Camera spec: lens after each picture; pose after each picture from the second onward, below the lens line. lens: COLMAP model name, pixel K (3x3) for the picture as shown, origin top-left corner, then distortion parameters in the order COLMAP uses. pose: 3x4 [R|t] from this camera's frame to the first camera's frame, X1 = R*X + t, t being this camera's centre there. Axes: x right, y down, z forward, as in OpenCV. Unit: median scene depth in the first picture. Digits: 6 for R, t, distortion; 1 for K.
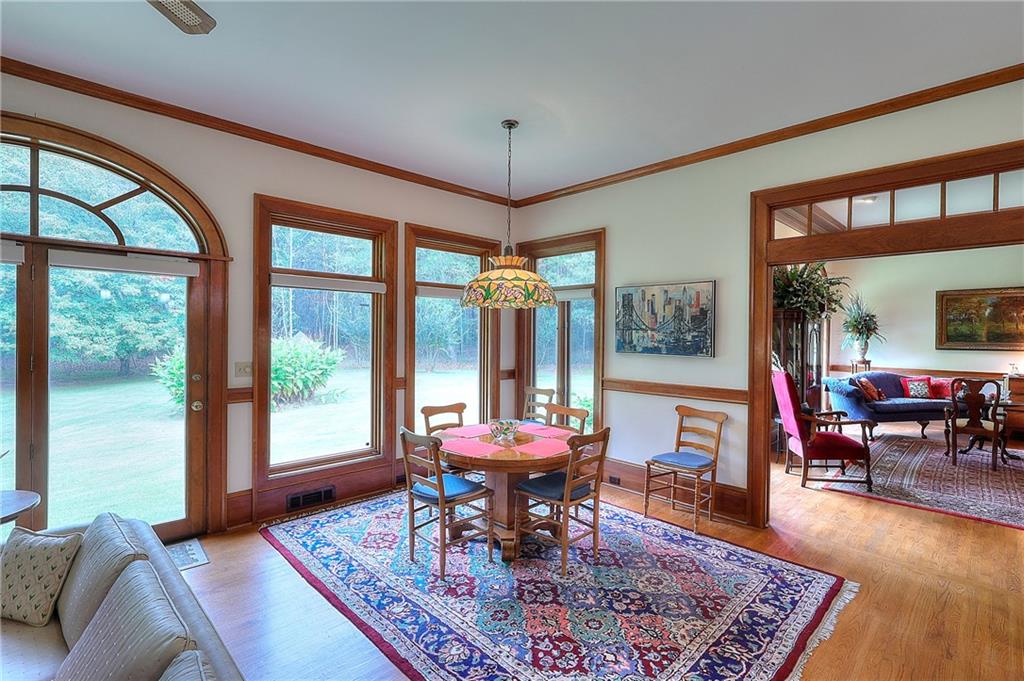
lens RADIAL K [[479.8, 0, 515.4], [0, 479.8, 339.7], [0, 0, 1]] dist [-0.005785, 0.000703]
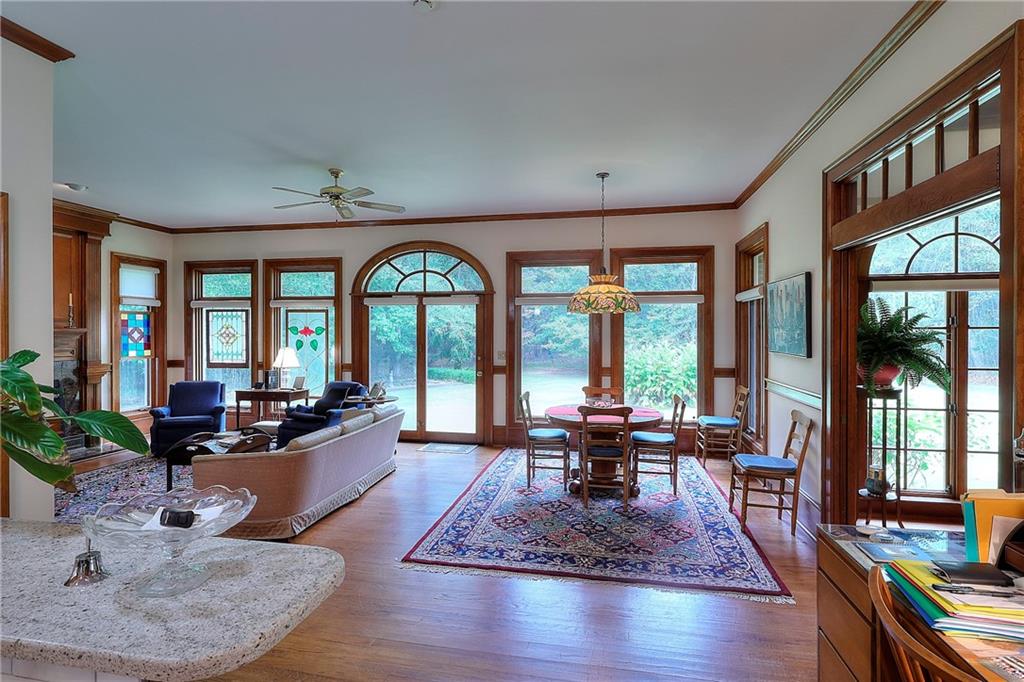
lens RADIAL K [[520.5, 0, 507.1], [0, 520.5, 337.6], [0, 0, 1]] dist [0.001616, 0.000087]
pose [[0.550175, 0.002946, -0.835044, 1.174503], [-0.004724, 0.999989, 0.000415, -0.002451], [0.835036, 0.003716, 0.550183, -0.023829]]
